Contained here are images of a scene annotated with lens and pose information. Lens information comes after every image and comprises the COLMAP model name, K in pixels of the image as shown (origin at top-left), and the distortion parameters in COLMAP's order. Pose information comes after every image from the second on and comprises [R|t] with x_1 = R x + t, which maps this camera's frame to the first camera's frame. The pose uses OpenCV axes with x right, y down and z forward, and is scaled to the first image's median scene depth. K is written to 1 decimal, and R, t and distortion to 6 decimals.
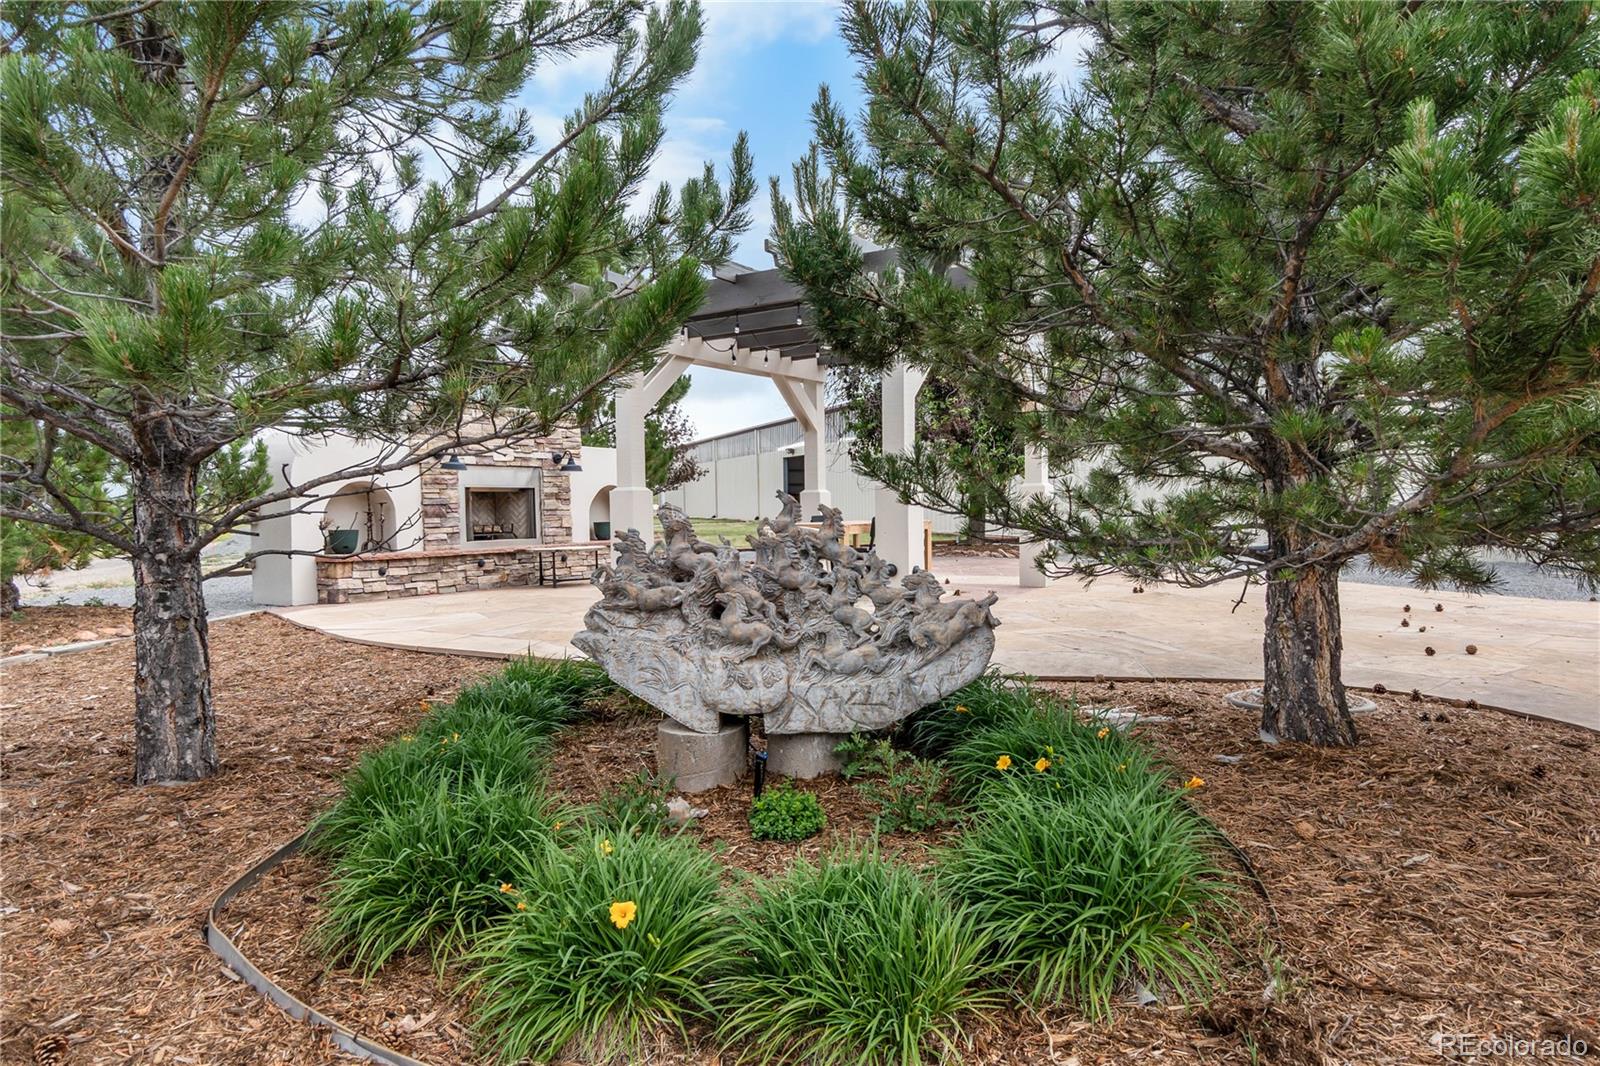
lens RADIAL K [[912.1, 0, 798.3], [0, 912.1, 533.2], [0, 0, 1]] dist [-0.004150, 0.002586]
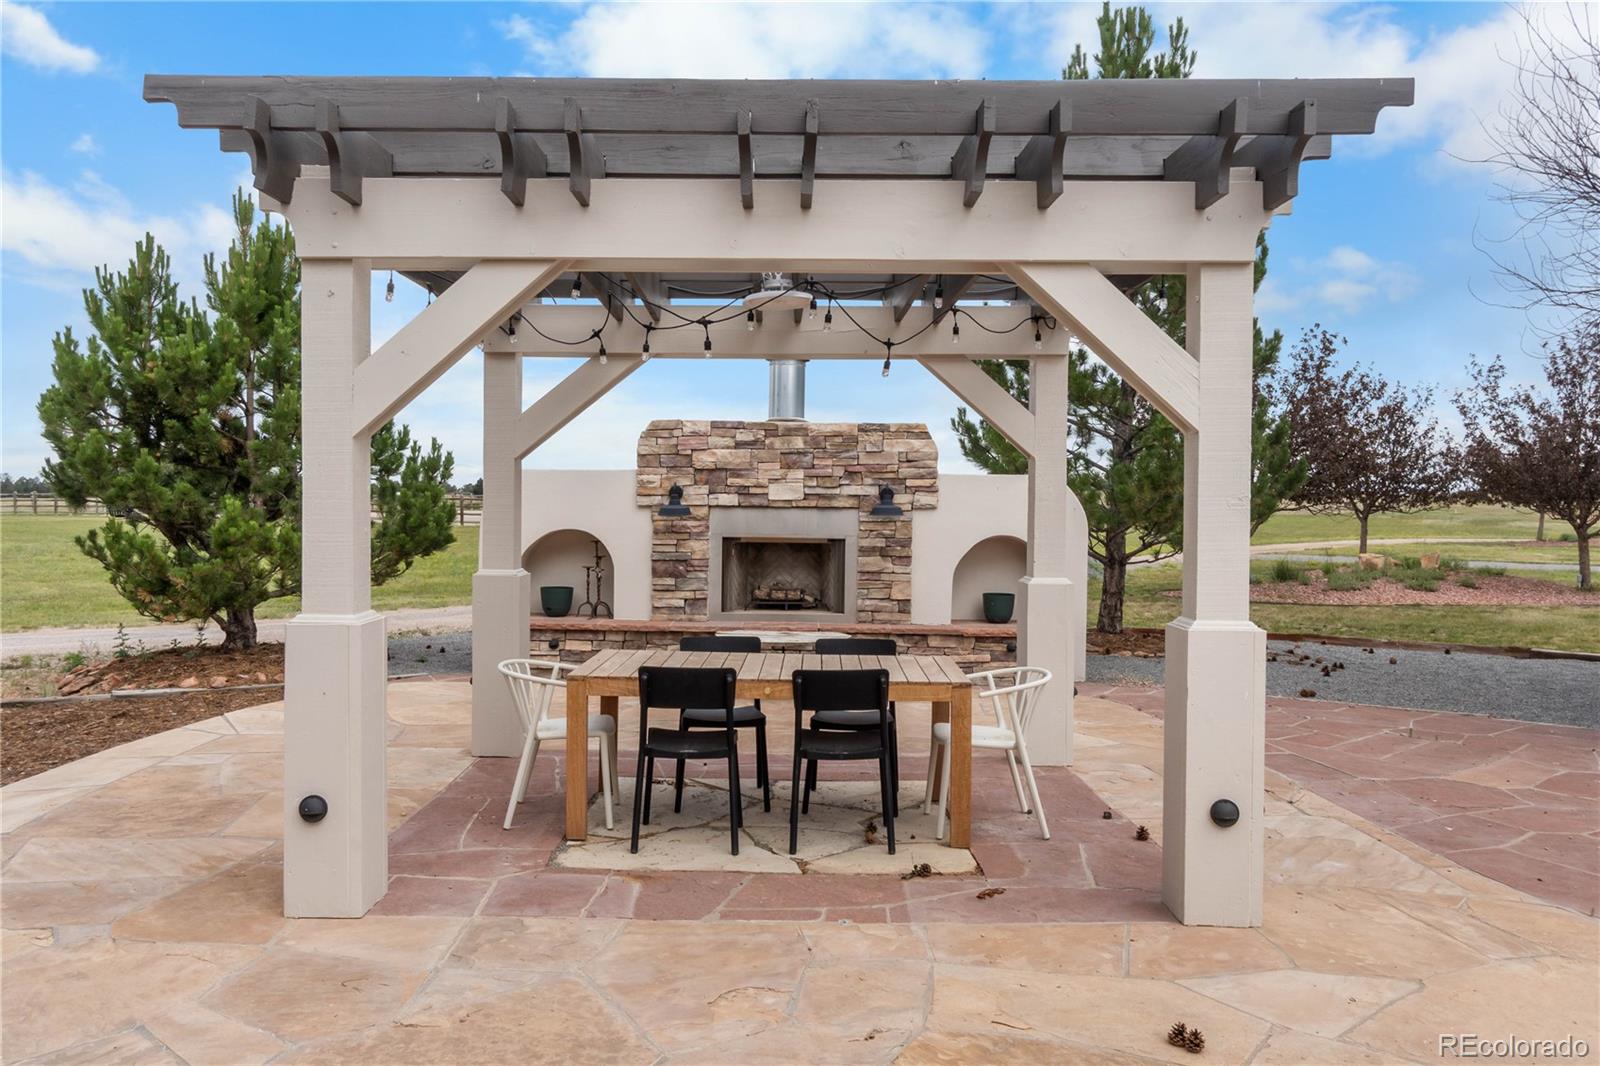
lens RADIAL K [[1253.6, 0, 799.1], [0, 1253.6, 529.4], [0, 0, 1]] dist [0.011017, 0.002954]
pose [[0.529230, 0.049779, -0.847017, 0.512146], [-0.046979, 0.998465, 0.029326, -0.088040], [0.847177, 0.024272, 0.530756, 0.514312]]
